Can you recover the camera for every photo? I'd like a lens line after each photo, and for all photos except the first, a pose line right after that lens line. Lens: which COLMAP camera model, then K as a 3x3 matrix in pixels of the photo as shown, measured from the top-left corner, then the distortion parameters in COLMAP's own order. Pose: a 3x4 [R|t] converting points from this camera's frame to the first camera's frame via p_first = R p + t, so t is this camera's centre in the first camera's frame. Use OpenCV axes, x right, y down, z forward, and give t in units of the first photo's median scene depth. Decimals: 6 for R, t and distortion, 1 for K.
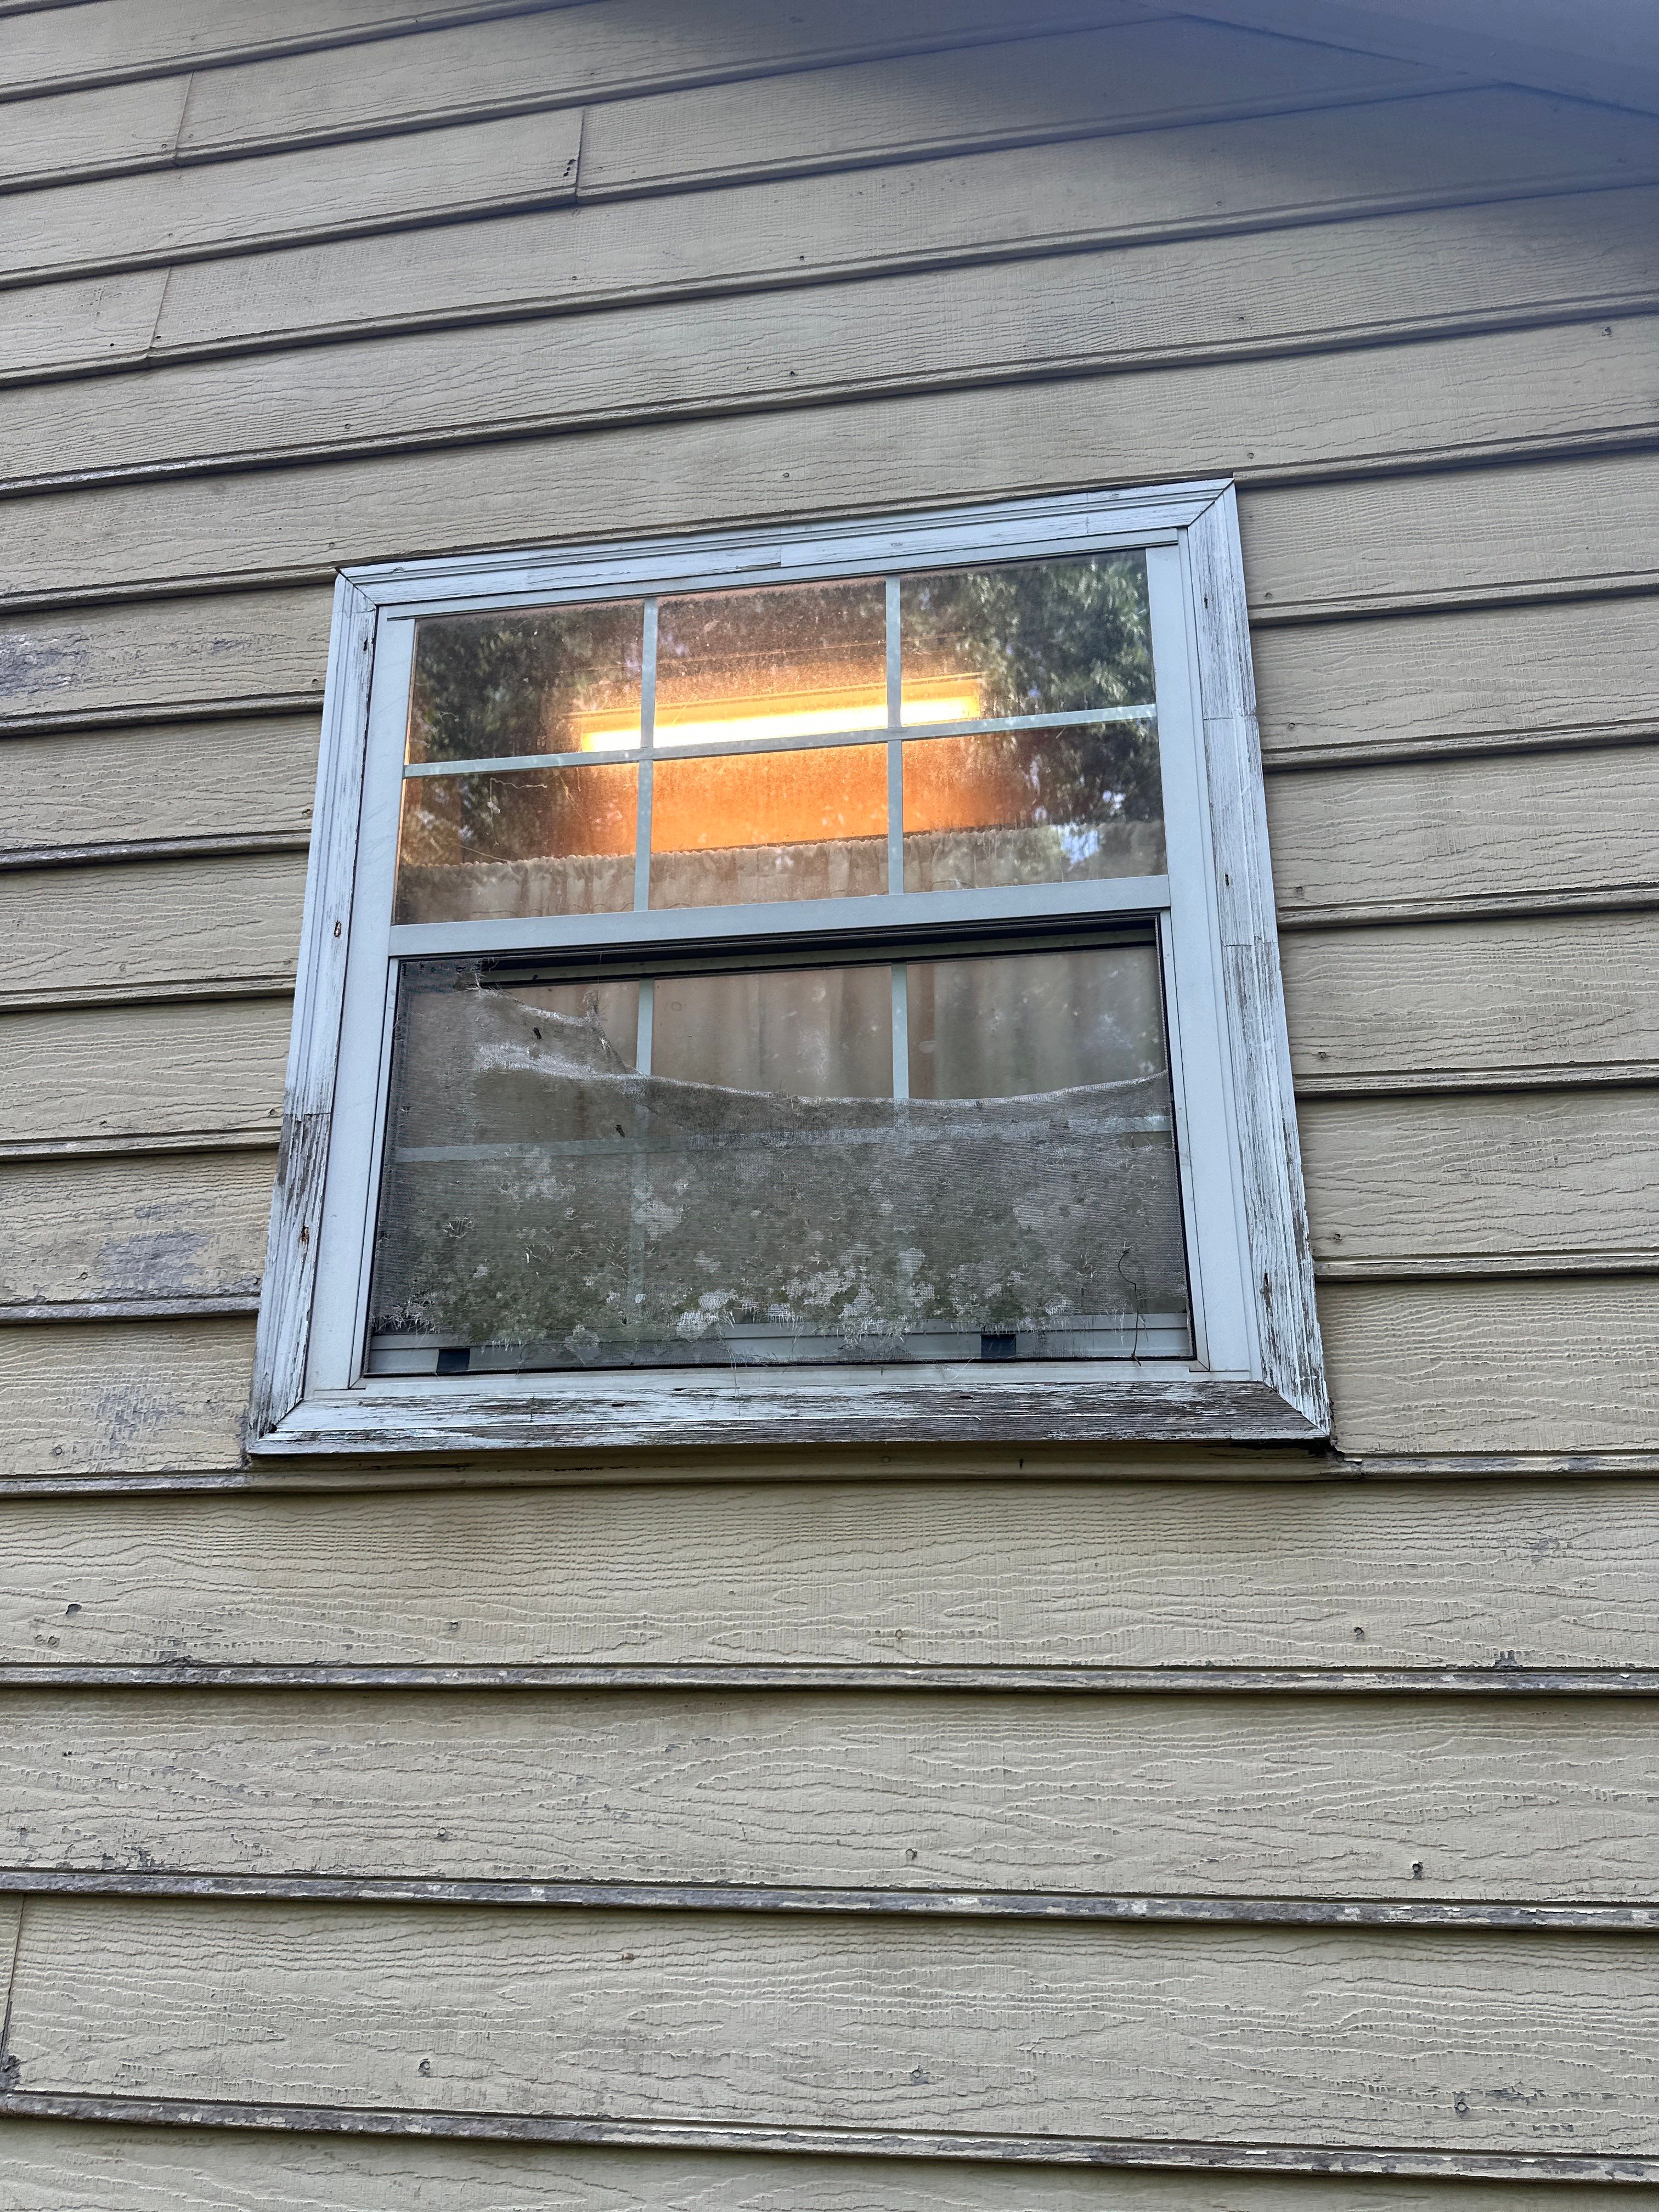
lens RADIAL K [[1563.5, 0, 818.2], [0, 1563.5, 1098.4], [0, 0, 1]] dist [0.093710, -0.140210]
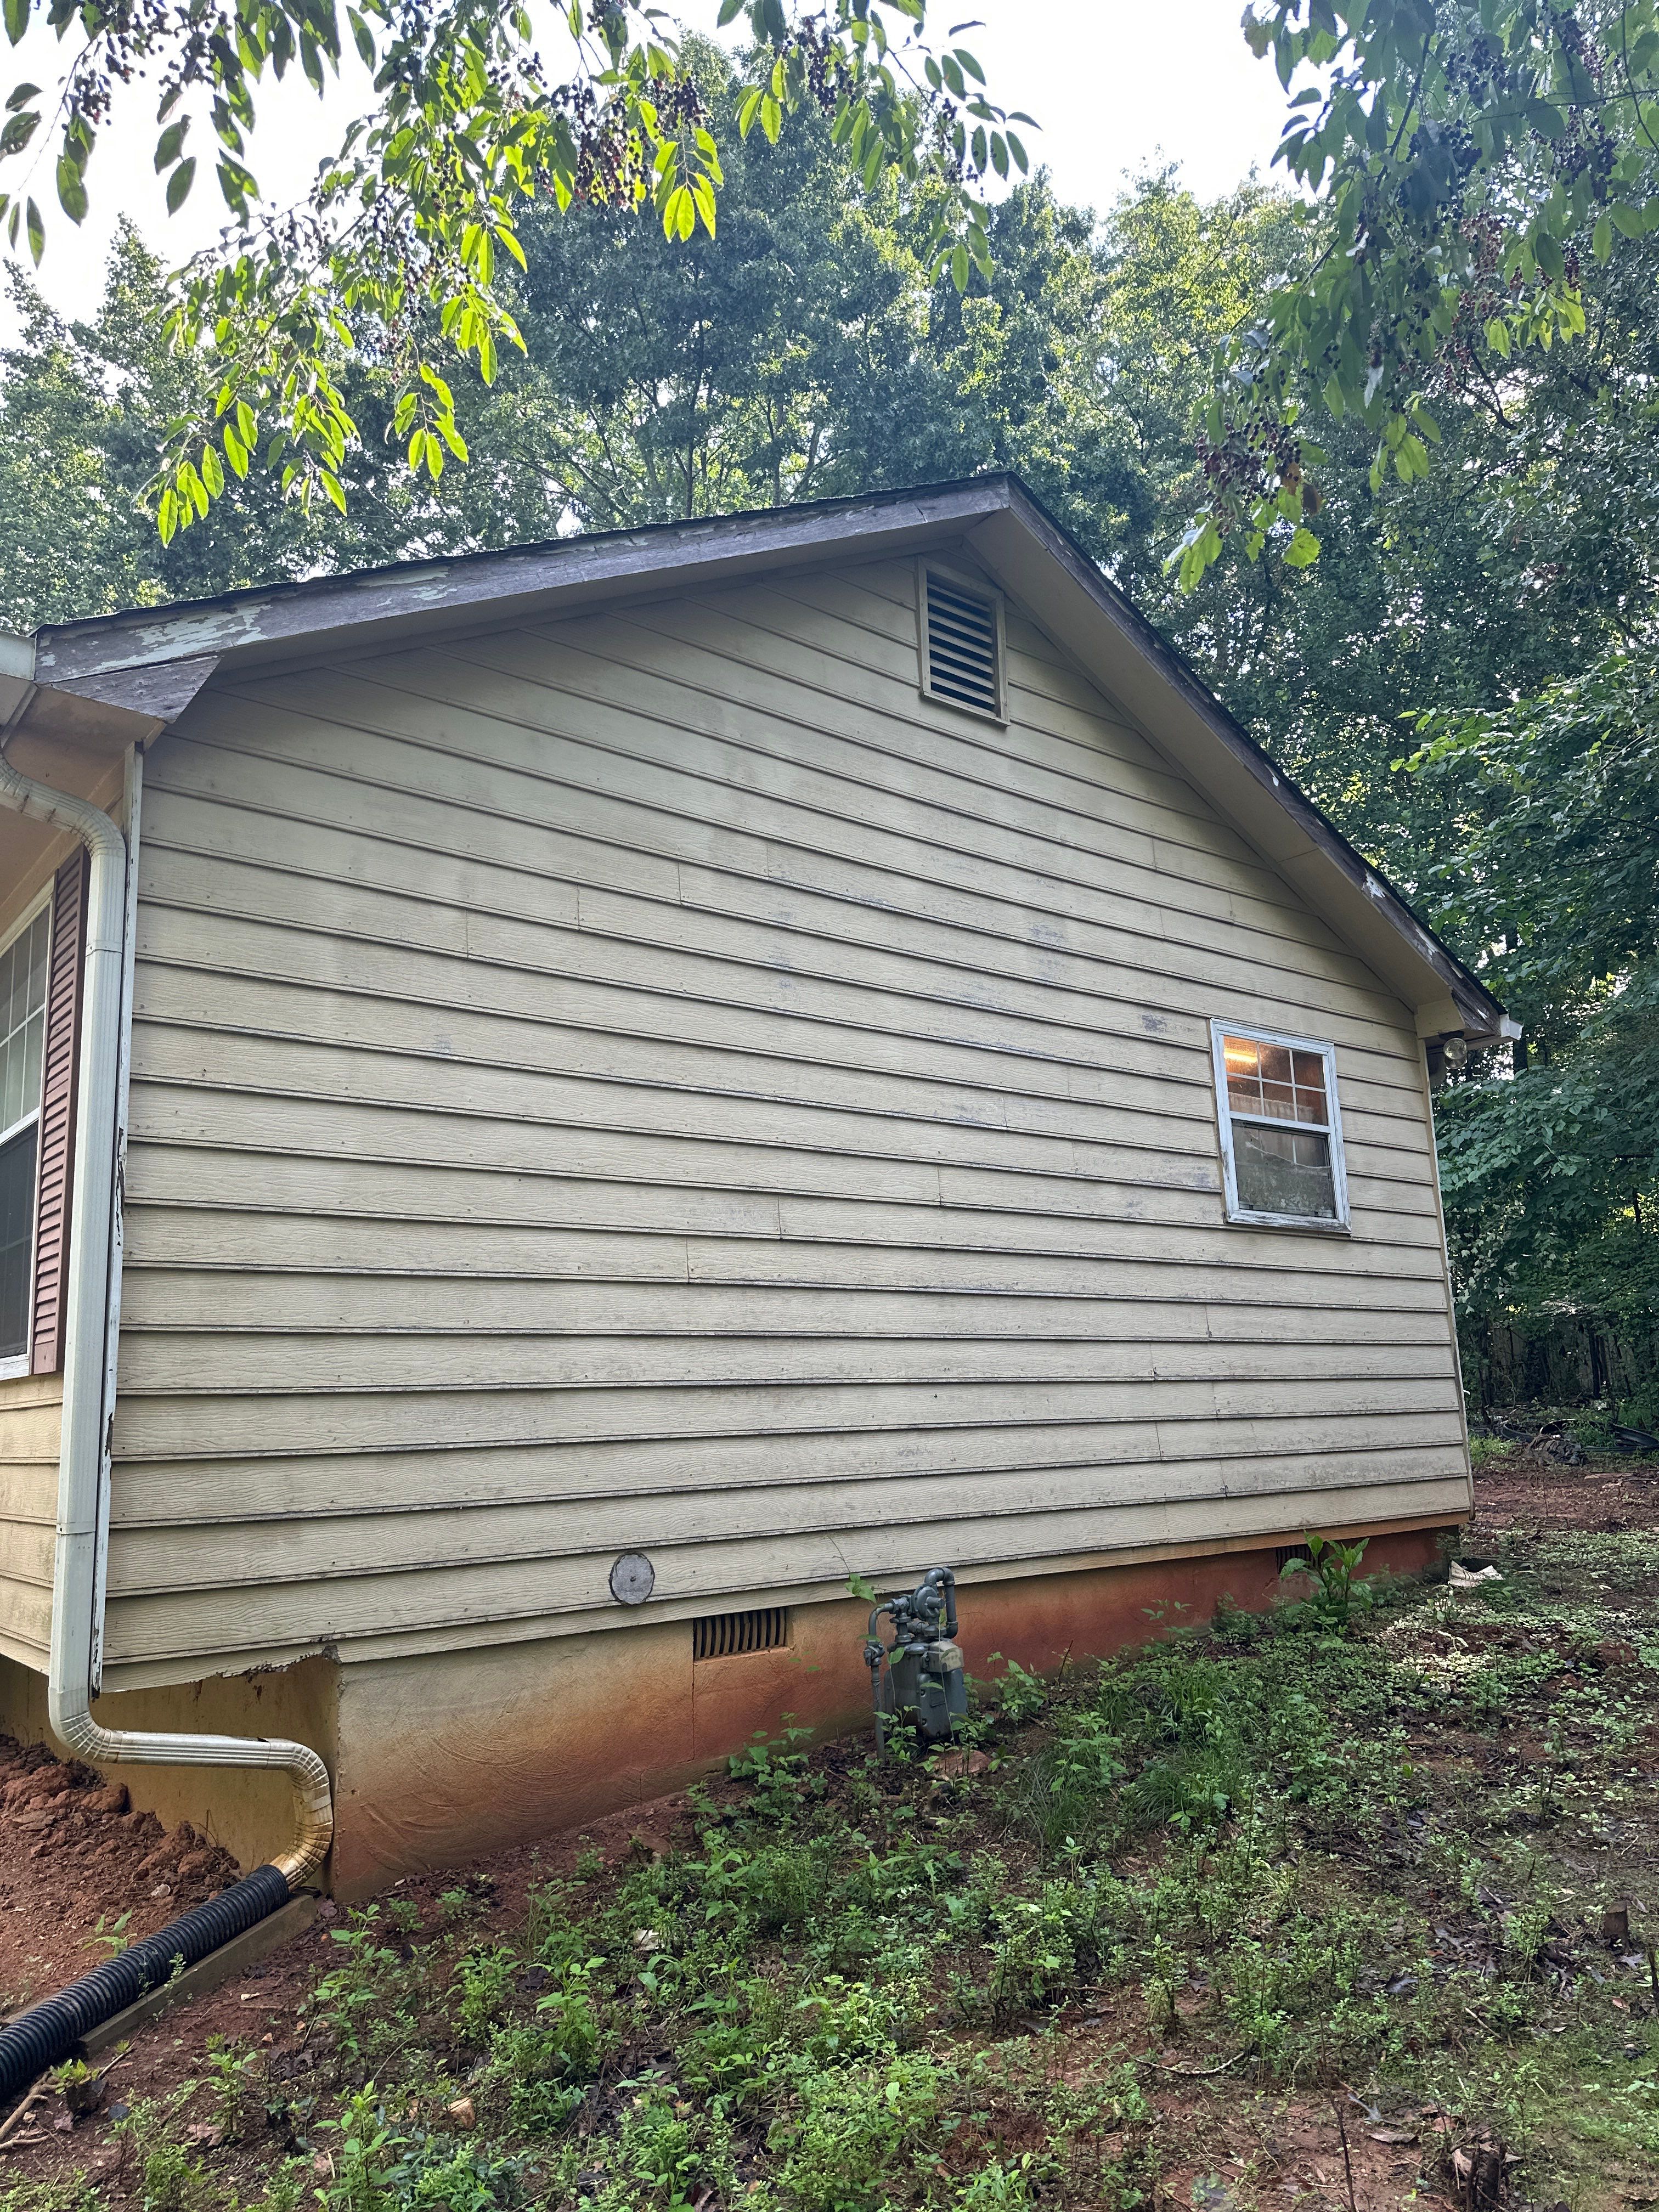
lens RADIAL K [[1563.5, 0, 812.4], [0, 1563.5, 1121.2], [0, 0, 1]] dist [0.093710, -0.140210]
pose [[0.671676, 0.117640, 0.731445, -4.813824], [-0.202104, 0.978960, 0.028141, 0.040021], [-0.712745, -0.166730, 0.681319, -1.357061]]
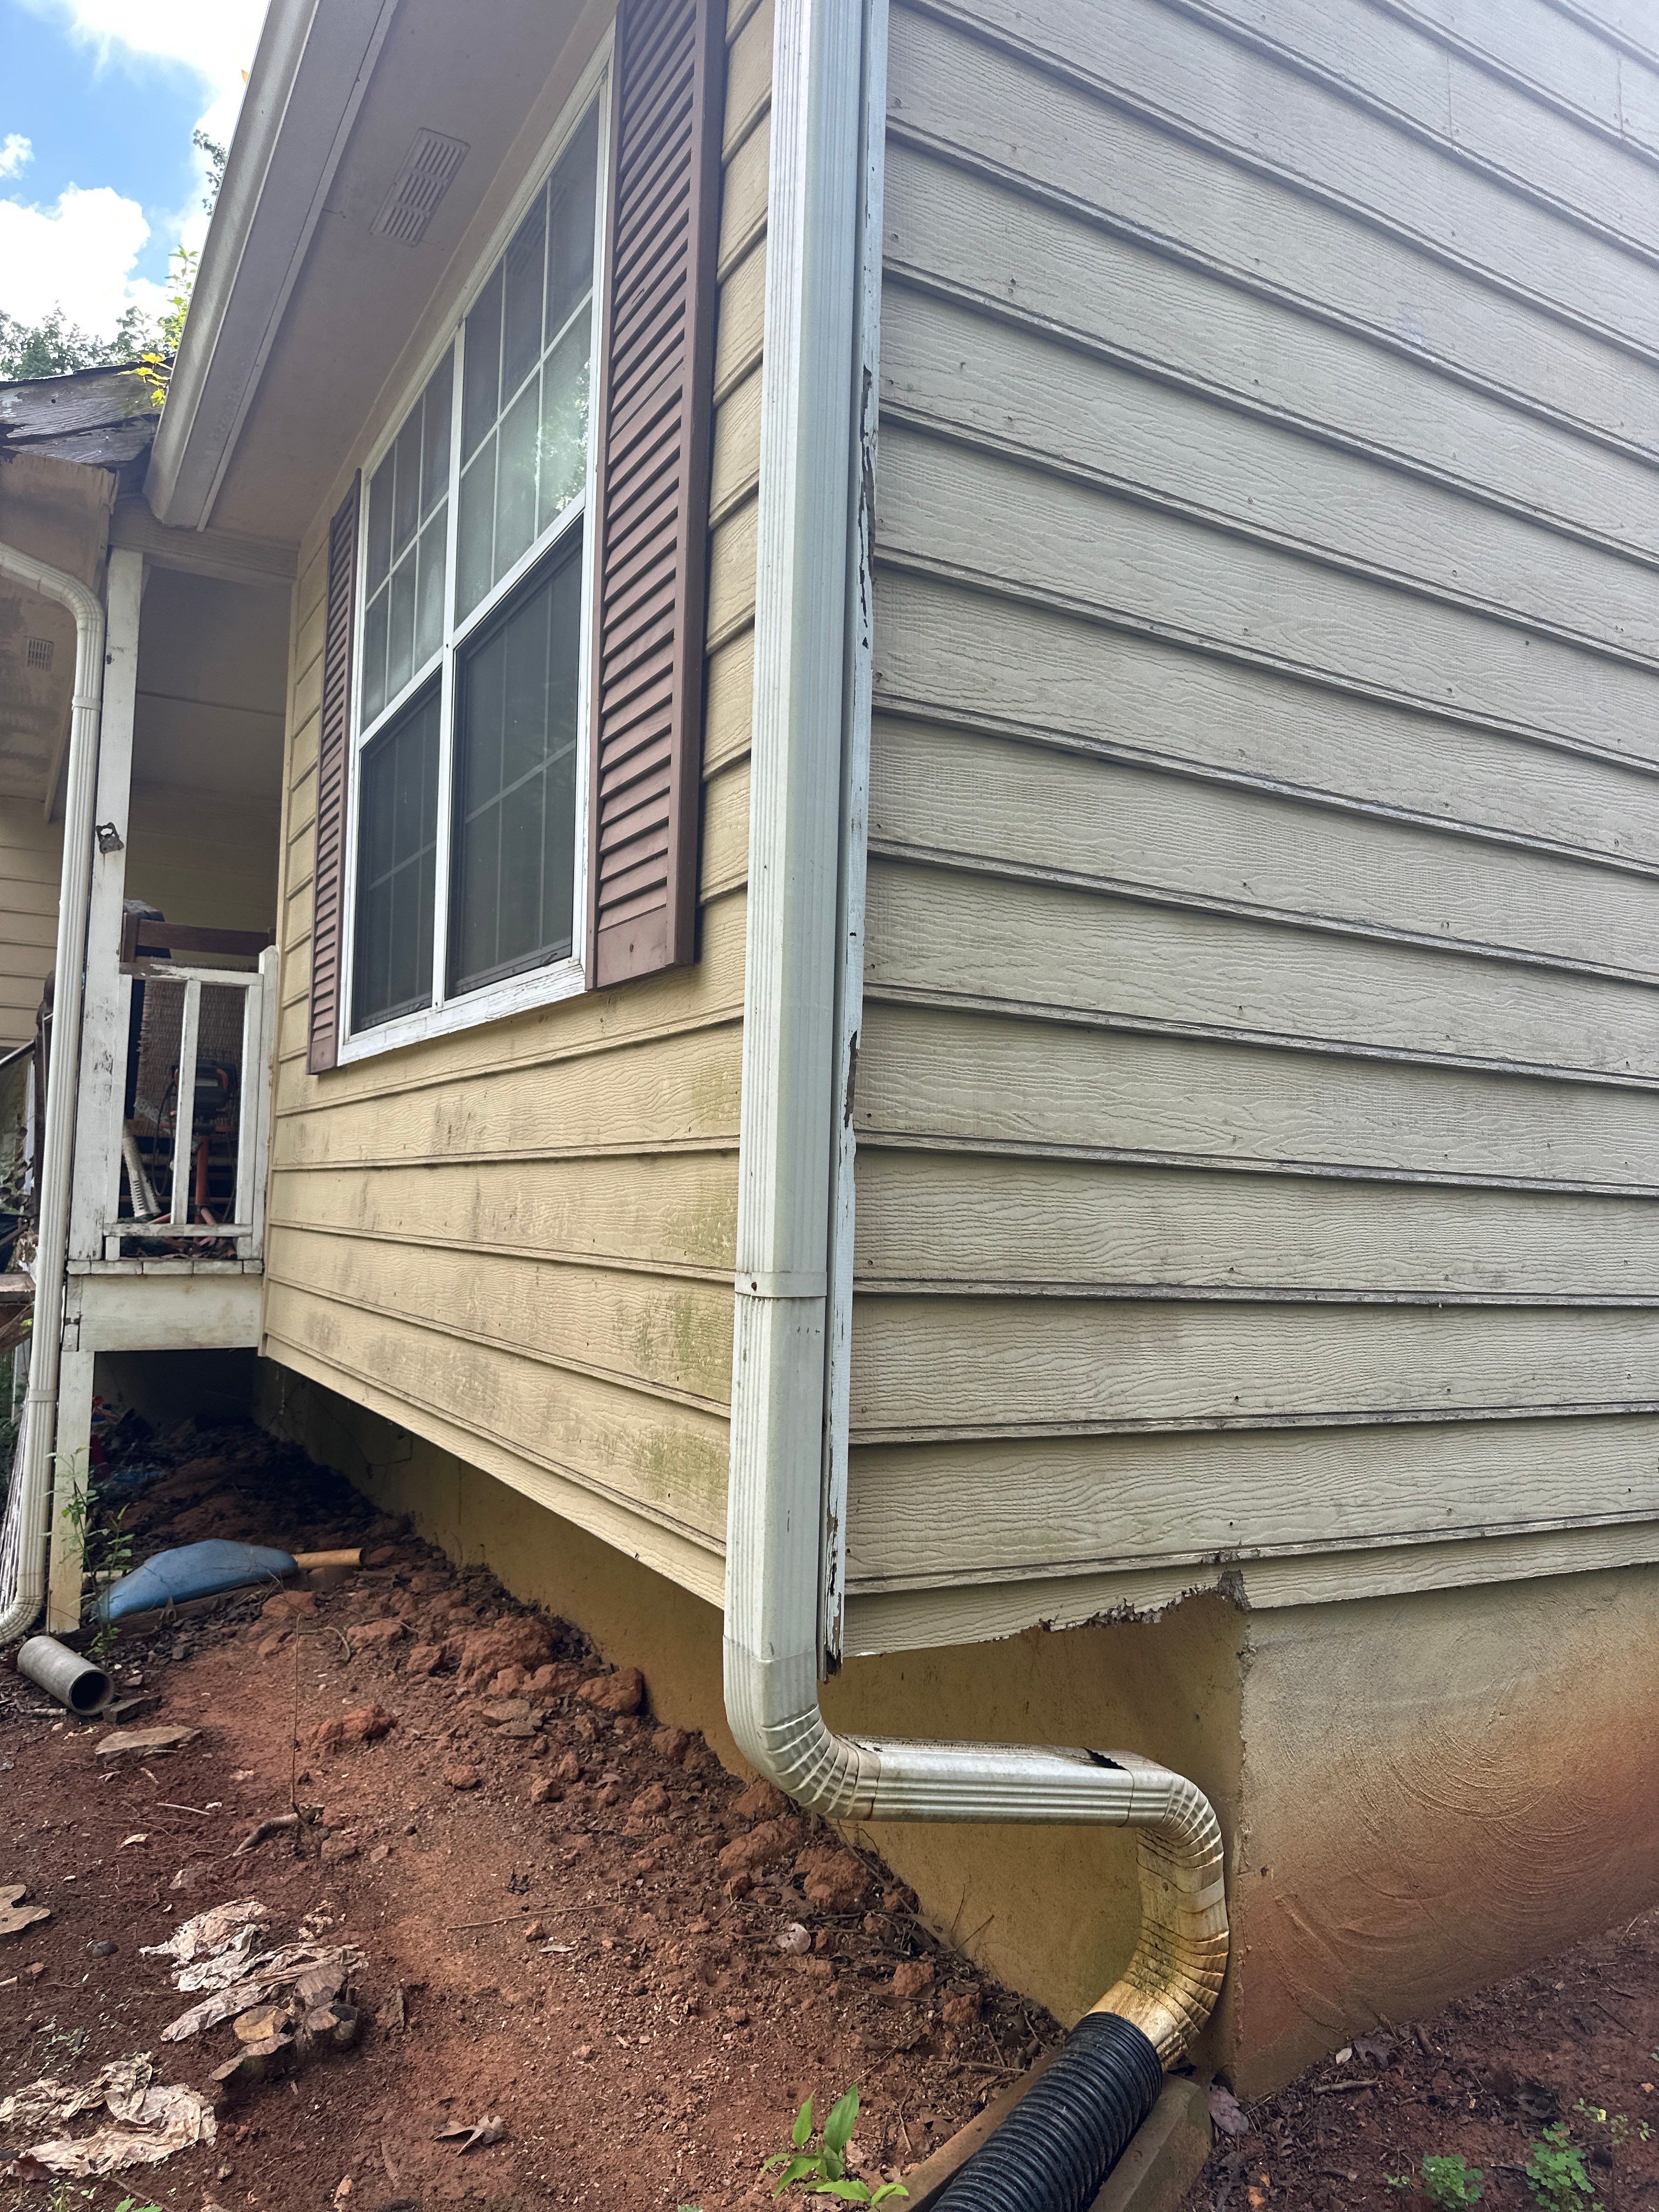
lens RADIAL K [[1563.5, 0, 809.0], [0, 1563.5, 1116.2], [0, 0, 1]] dist [0.093710, -0.140210]
pose [[0.785447, 0.064803, 0.615528, -4.305143], [-0.225059, 0.956329, 0.186504, 0.707773], [-0.576561, -0.285019, 0.765730, 0.401838]]
